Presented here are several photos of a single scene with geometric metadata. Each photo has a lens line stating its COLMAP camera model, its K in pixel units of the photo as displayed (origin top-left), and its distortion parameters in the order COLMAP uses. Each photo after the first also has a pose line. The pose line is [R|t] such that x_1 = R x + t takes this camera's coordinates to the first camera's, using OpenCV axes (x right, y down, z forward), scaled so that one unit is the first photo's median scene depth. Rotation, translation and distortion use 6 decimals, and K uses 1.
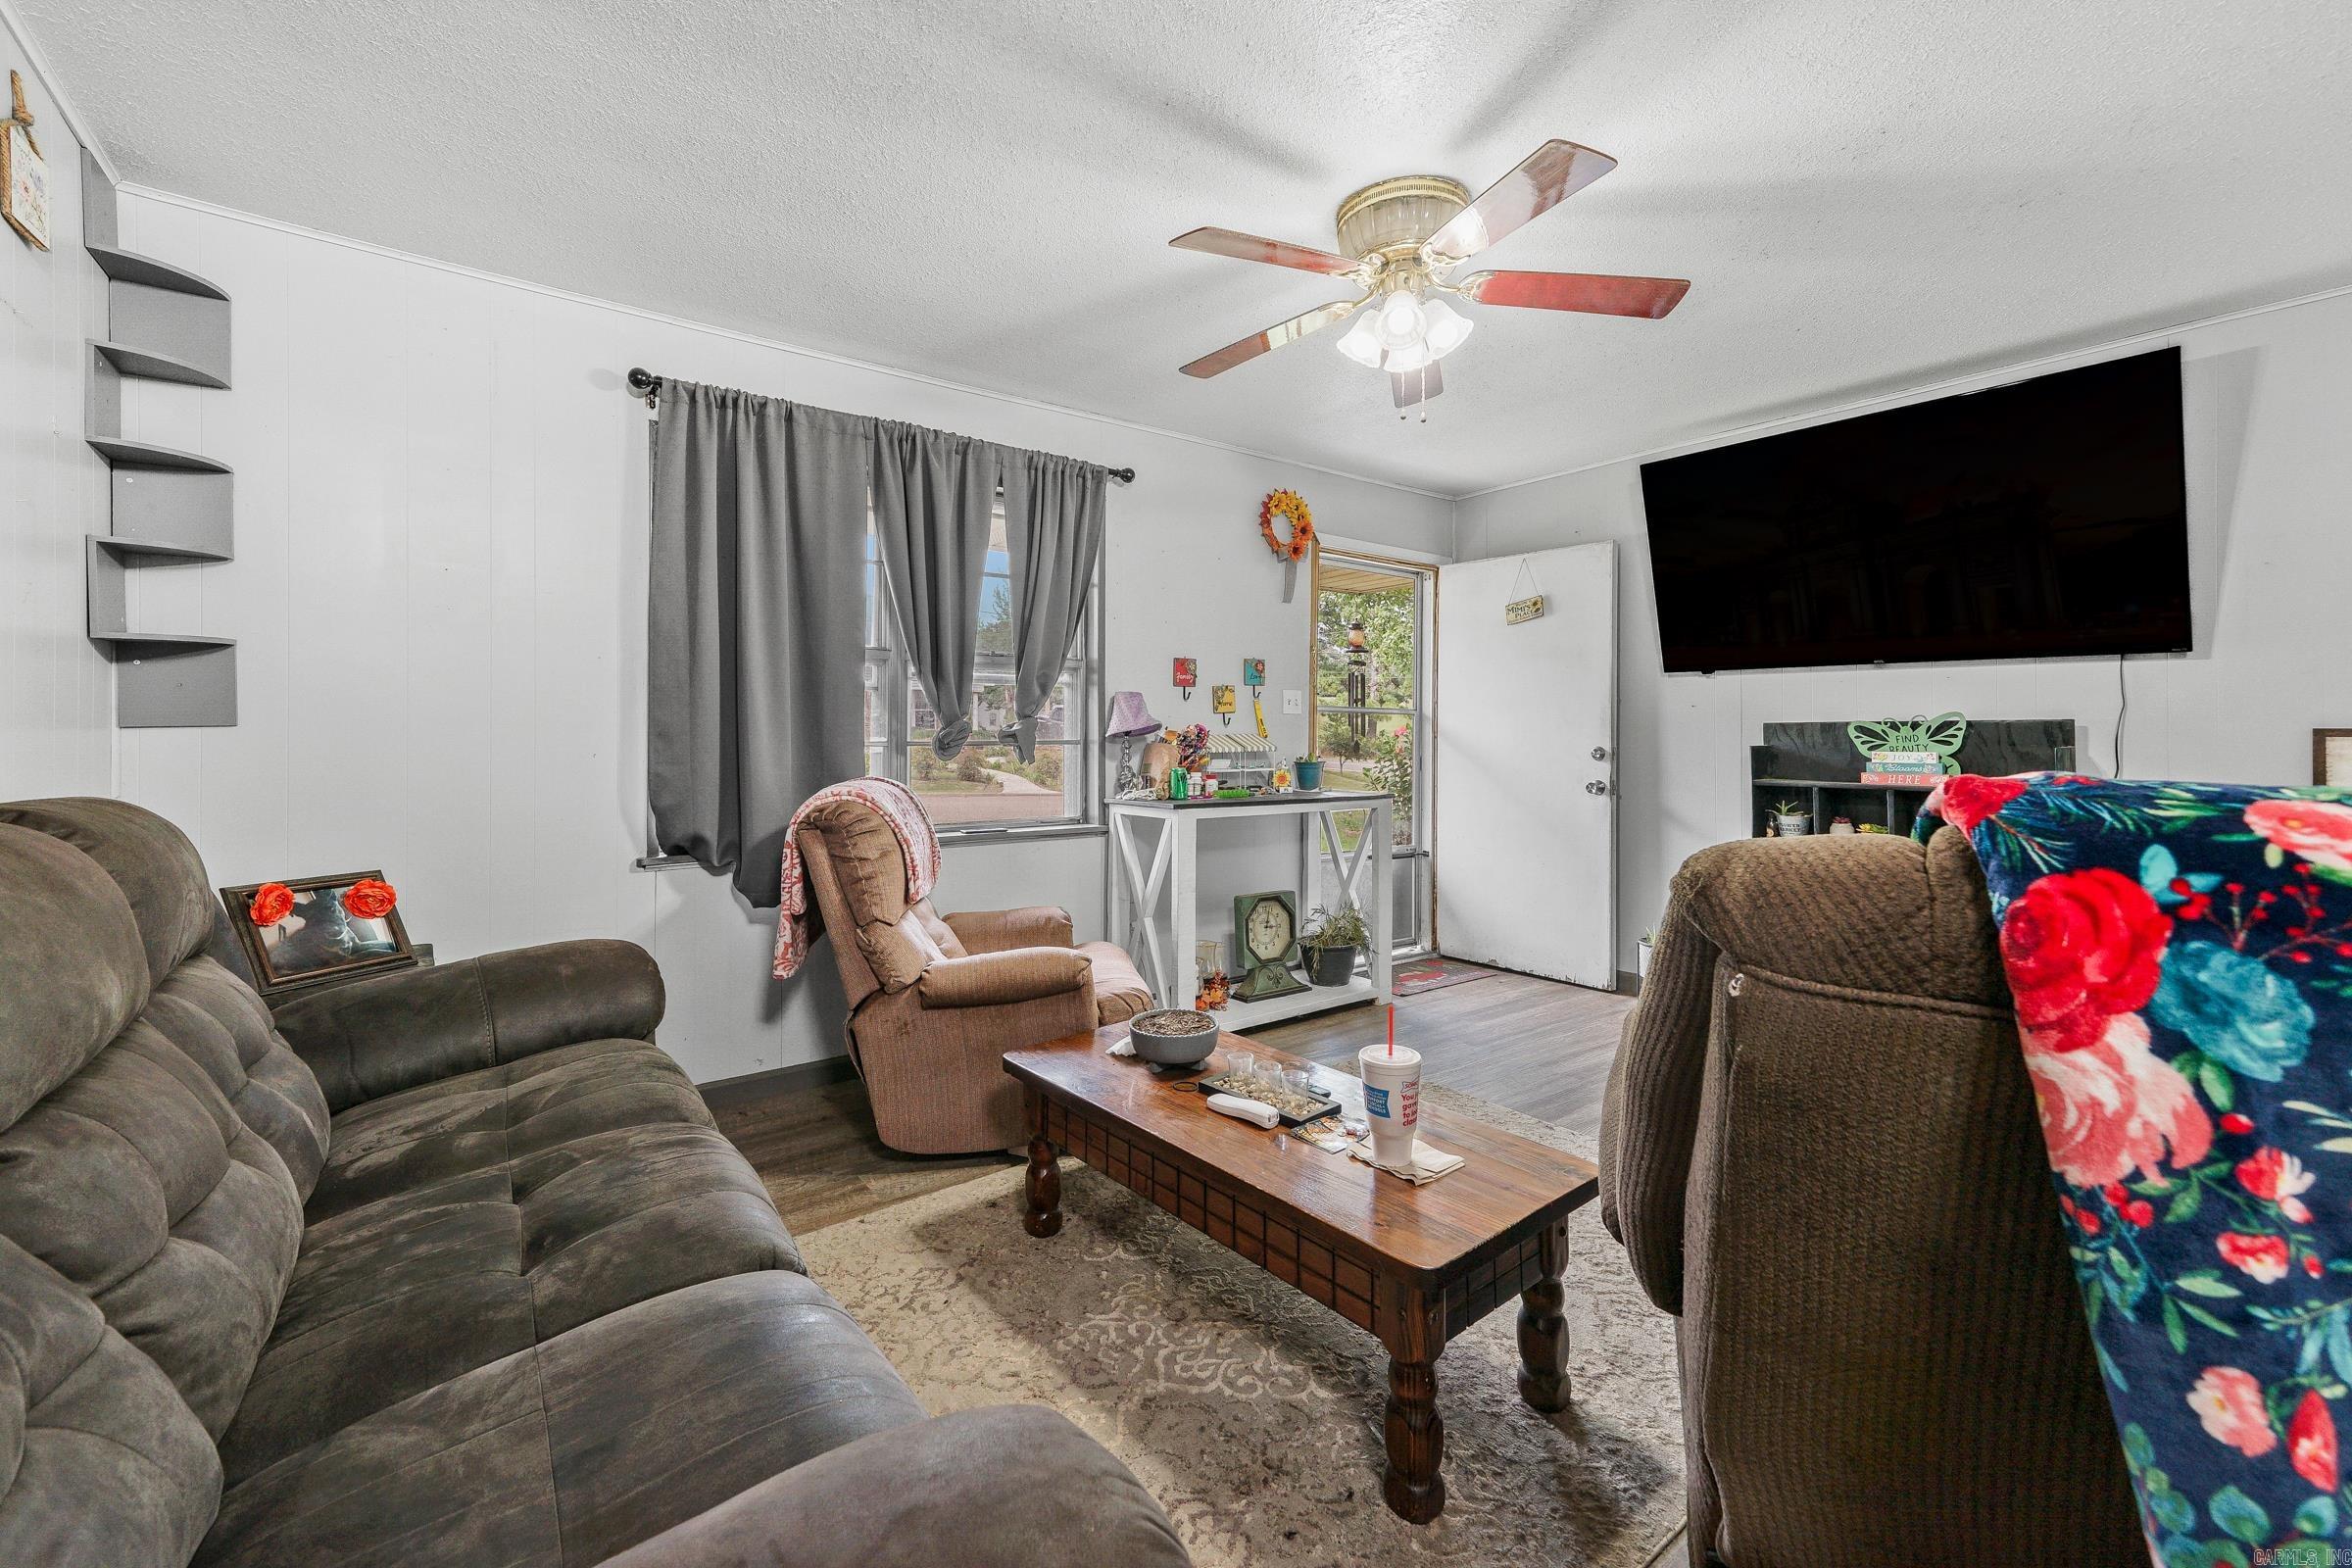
lens RADIAL K [[968.5, 0, 1176.7], [0, 968.5, 724.3], [0, 0, 1]] dist [0.027445, 0.000015]
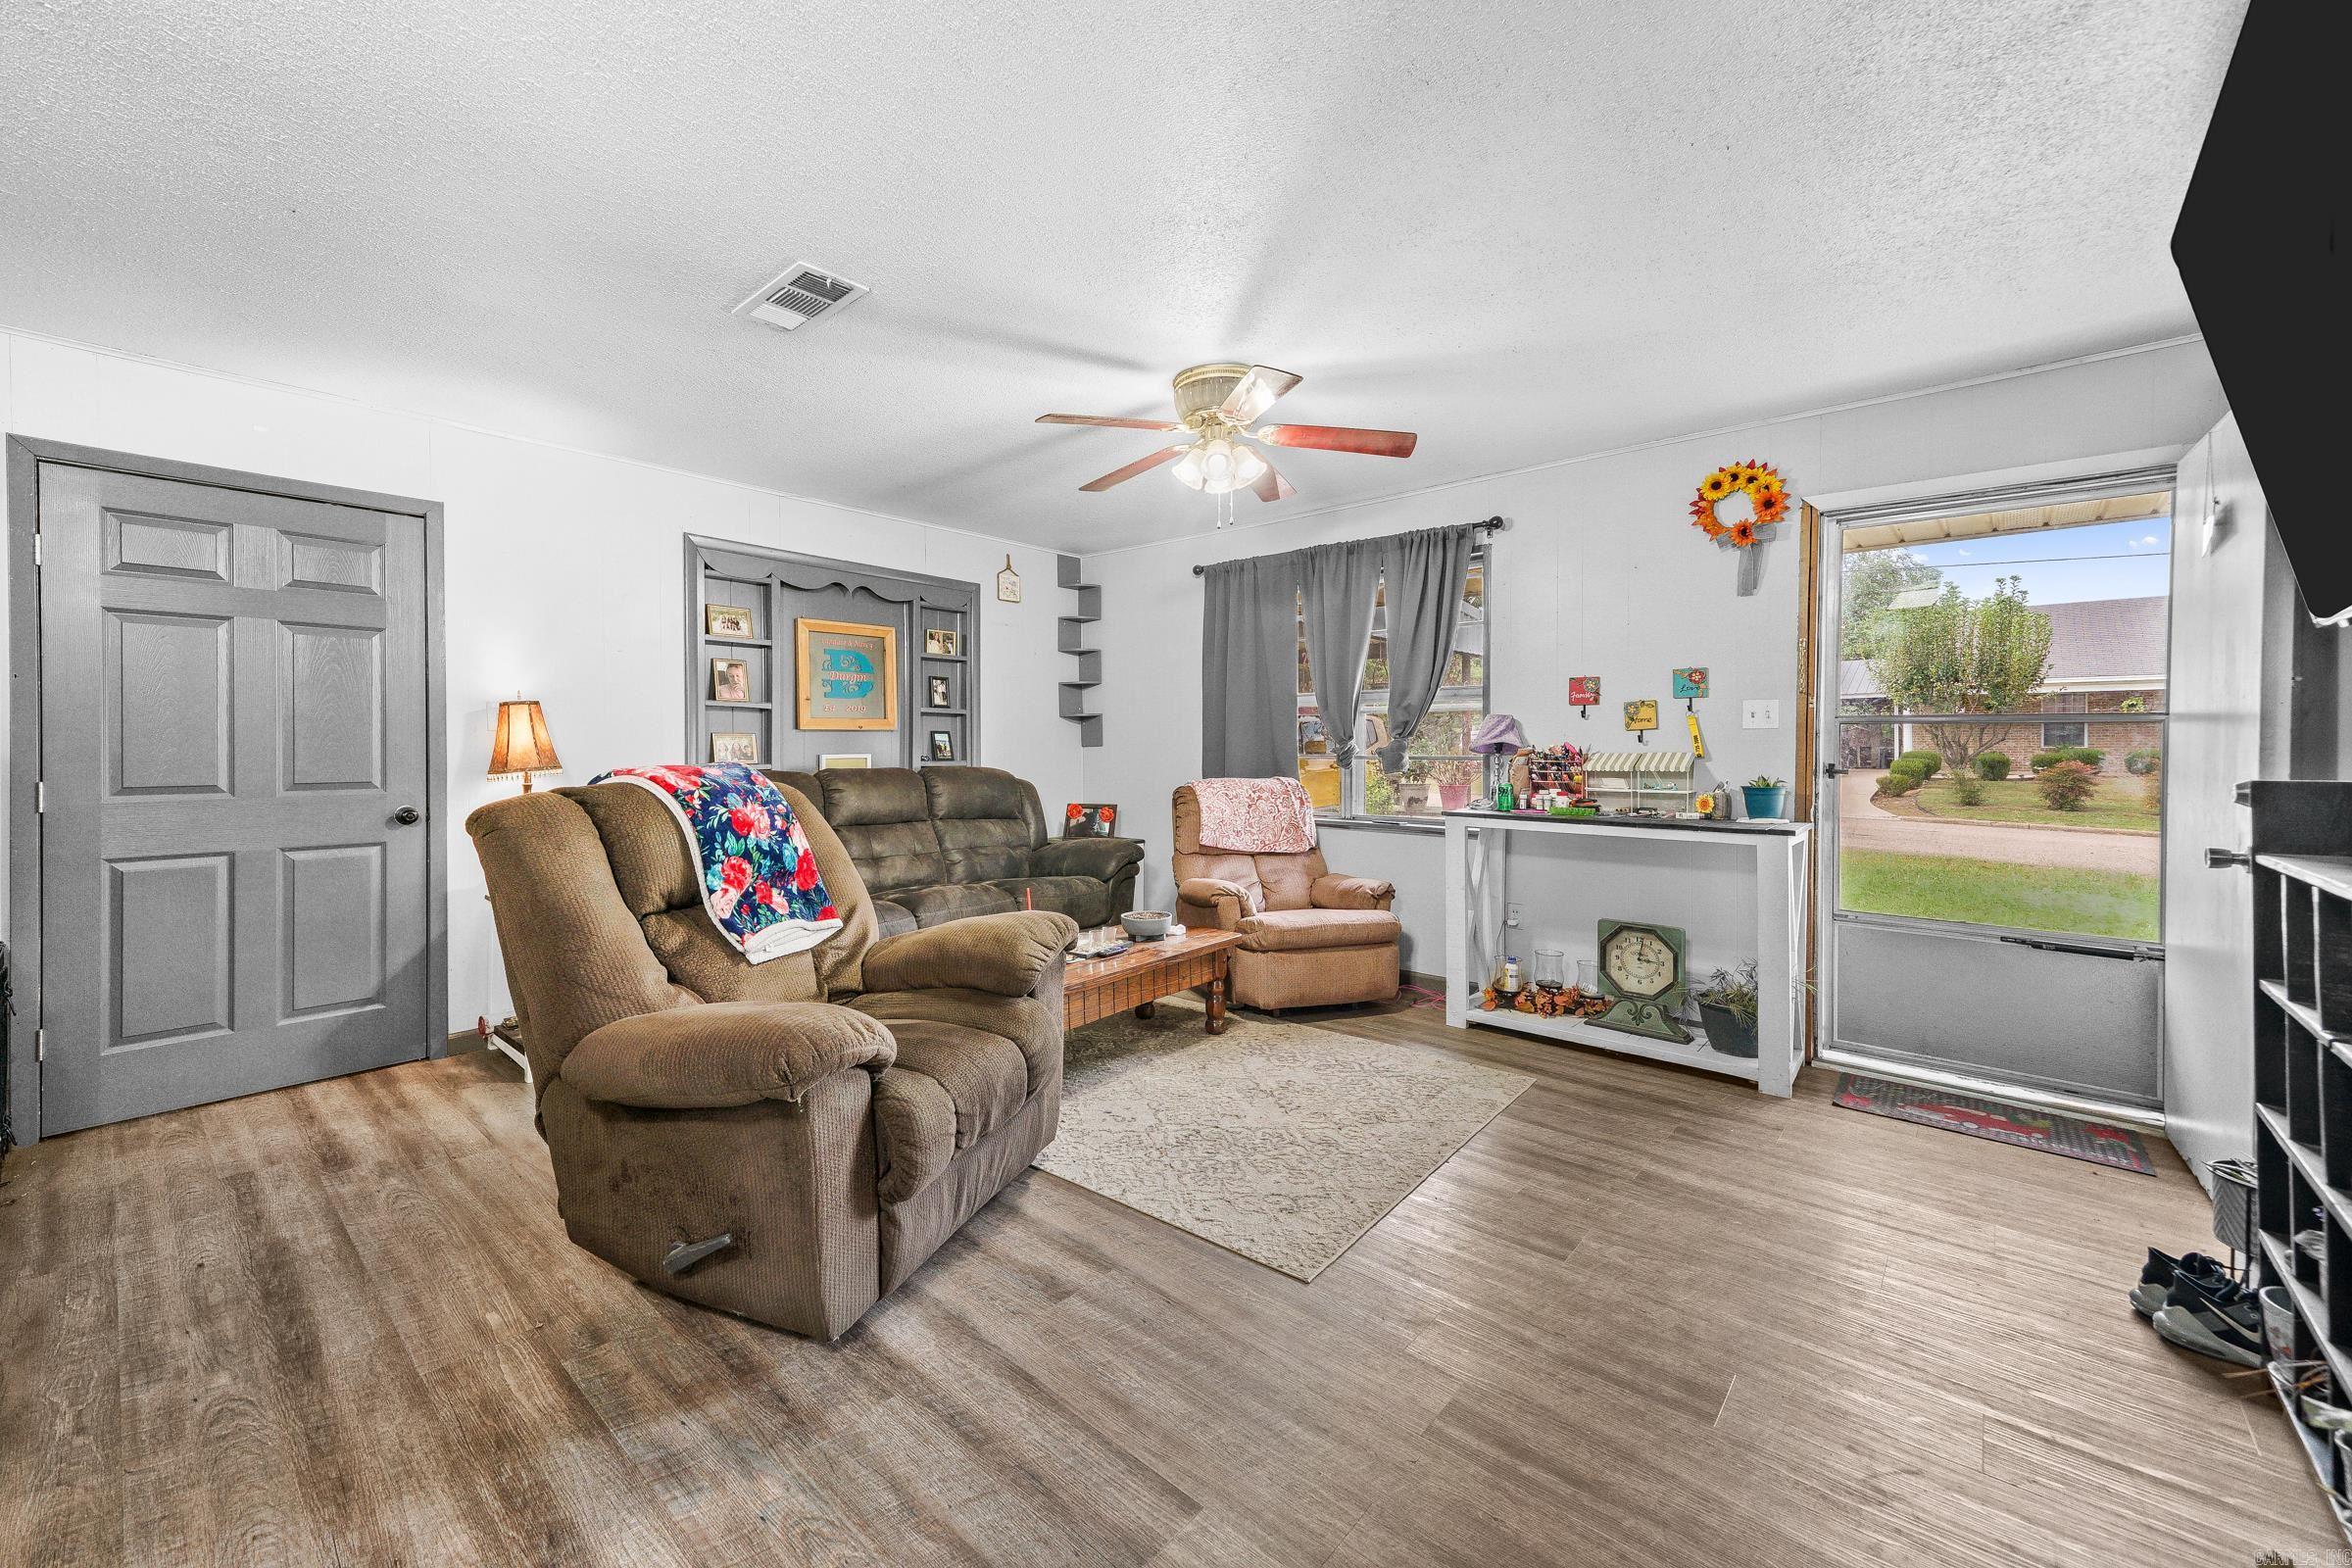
lens RADIAL K [[925.2, 0, 1133.9], [0, 925.2, 751.8], [0, 0, 1]] dist [0.014879, 0.000024]
pose [[0.200008, 0.004090, -0.979786, 0.949943], [0.004250, 0.999978, 0.005042, 0.003180], [0.979785, -0.005173, 0.199987, 0.378237]]
